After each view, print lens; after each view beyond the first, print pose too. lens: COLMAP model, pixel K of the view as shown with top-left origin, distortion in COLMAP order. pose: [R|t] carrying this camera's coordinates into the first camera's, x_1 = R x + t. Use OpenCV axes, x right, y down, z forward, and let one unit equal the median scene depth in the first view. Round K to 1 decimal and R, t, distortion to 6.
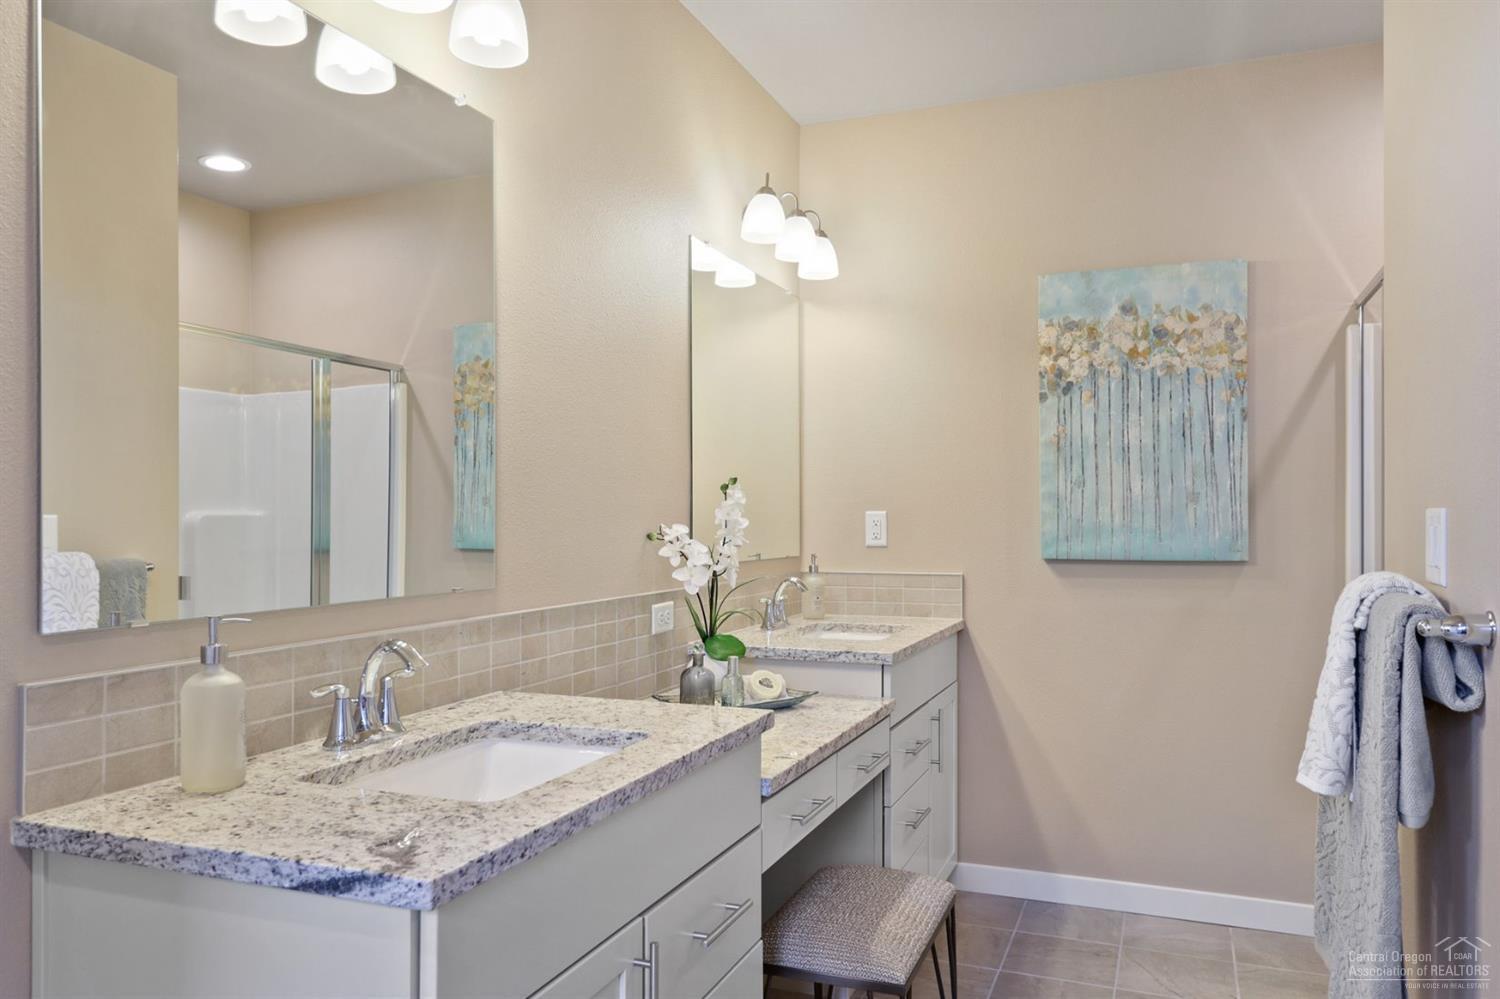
lens RADIAL K [[1092.4, 0, 751.6], [0, 1092.4, 500.8], [0, 0, 1]] dist [-0.004181, 0.004925]
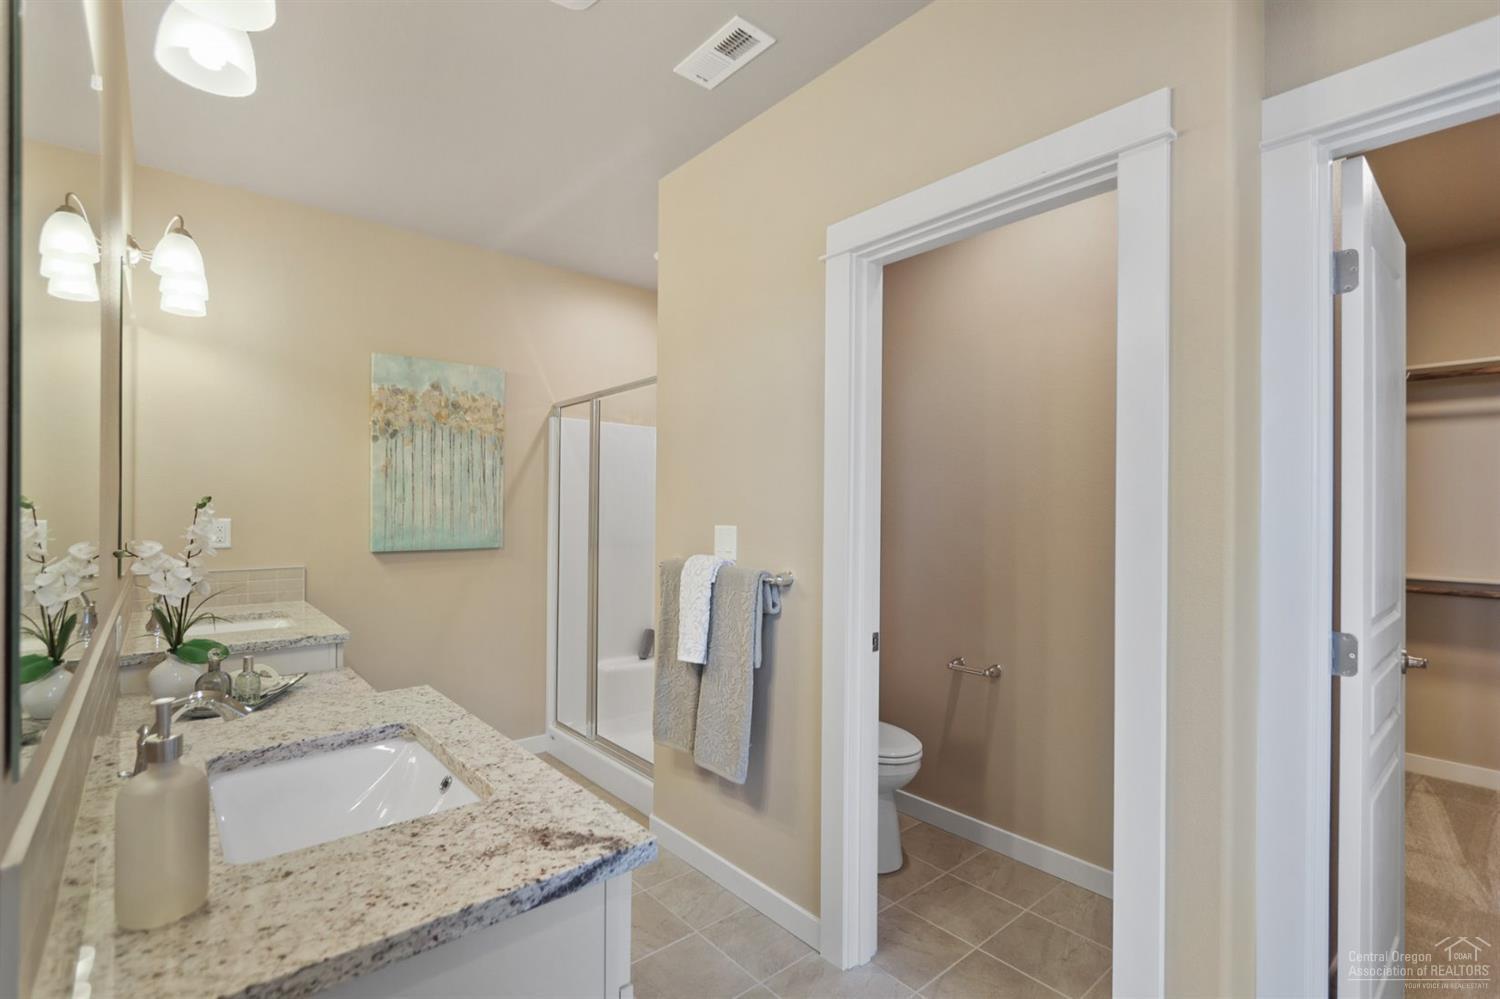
lens RADIAL K [[685.6, 0, 751.0], [0, 685.6, 501.6], [0, 0, 1]] dist [-0.005347, -0.000285]
pose [[0.459416, 0.011423, 0.888148, -0.329527], [-0.020261, 0.999792, -0.002378, -0.022100], [-0.887990, -0.016902, 0.459552, 0.169758]]
